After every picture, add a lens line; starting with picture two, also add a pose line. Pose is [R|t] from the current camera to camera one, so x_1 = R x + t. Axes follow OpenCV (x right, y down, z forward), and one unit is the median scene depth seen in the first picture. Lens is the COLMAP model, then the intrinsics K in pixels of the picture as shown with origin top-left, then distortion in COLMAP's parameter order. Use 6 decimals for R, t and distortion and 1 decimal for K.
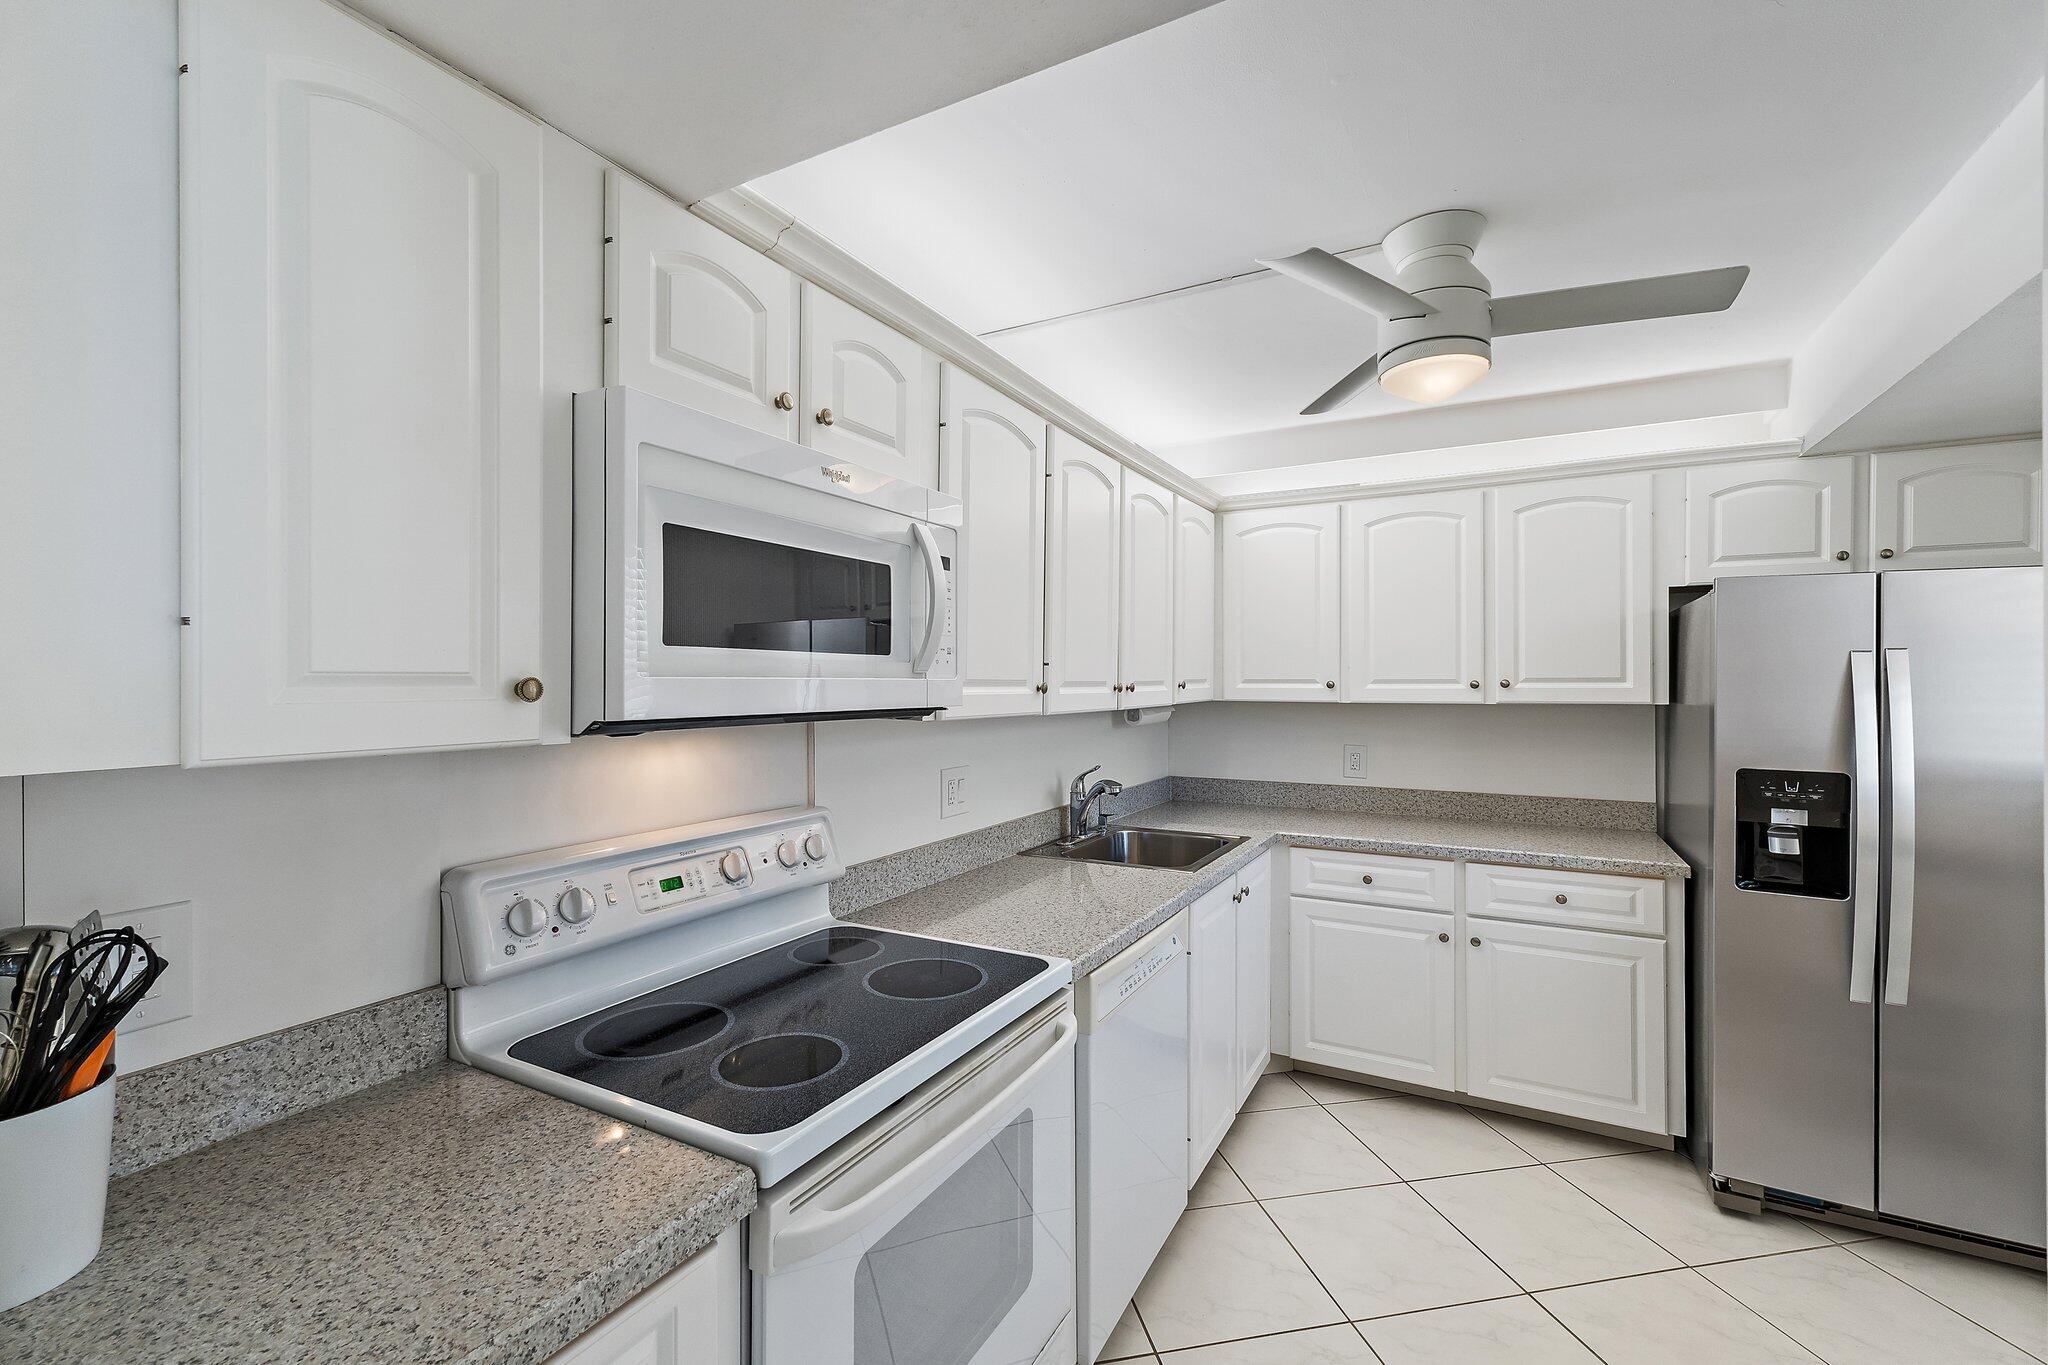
lens RADIAL K [[890.7, 0, 1027.9], [0, 890.7, 679.6], [0, 0, 1]] dist [0.000324, 0.000626]
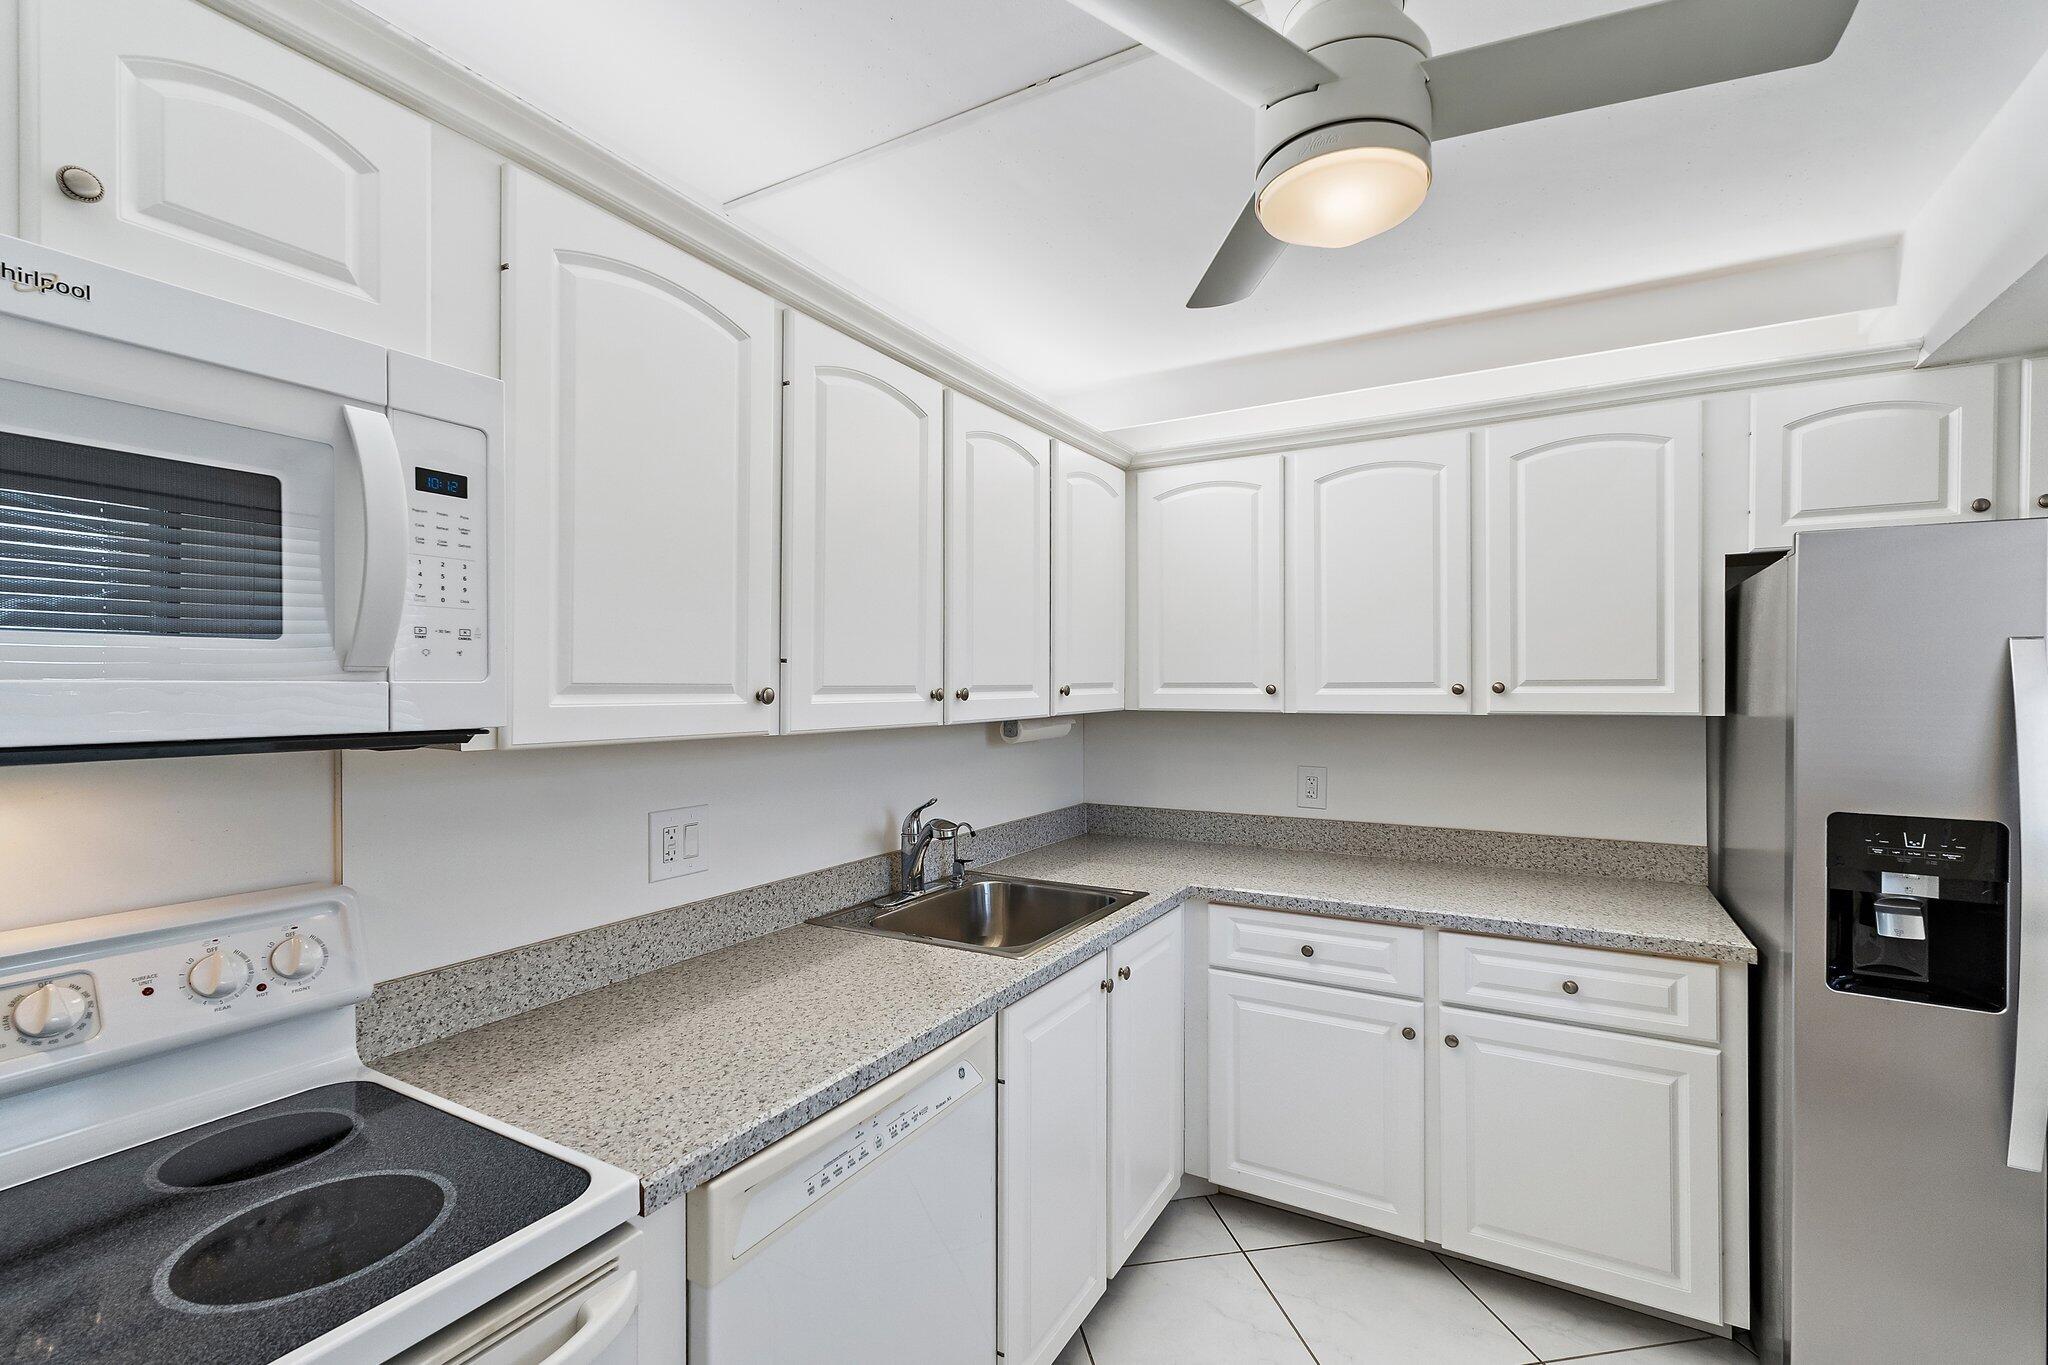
lens RADIAL K [[890.7, 0, 1020.8], [0, 890.7, 689.9], [0, 0, 1]] dist [0.000324, 0.000626]
pose [[0.999061, -0.002253, -0.043271, 0.191963], [0.002503, 0.999980, 0.005728, 0.001149], [0.043257, -0.005831, 0.999047, 0.270075]]
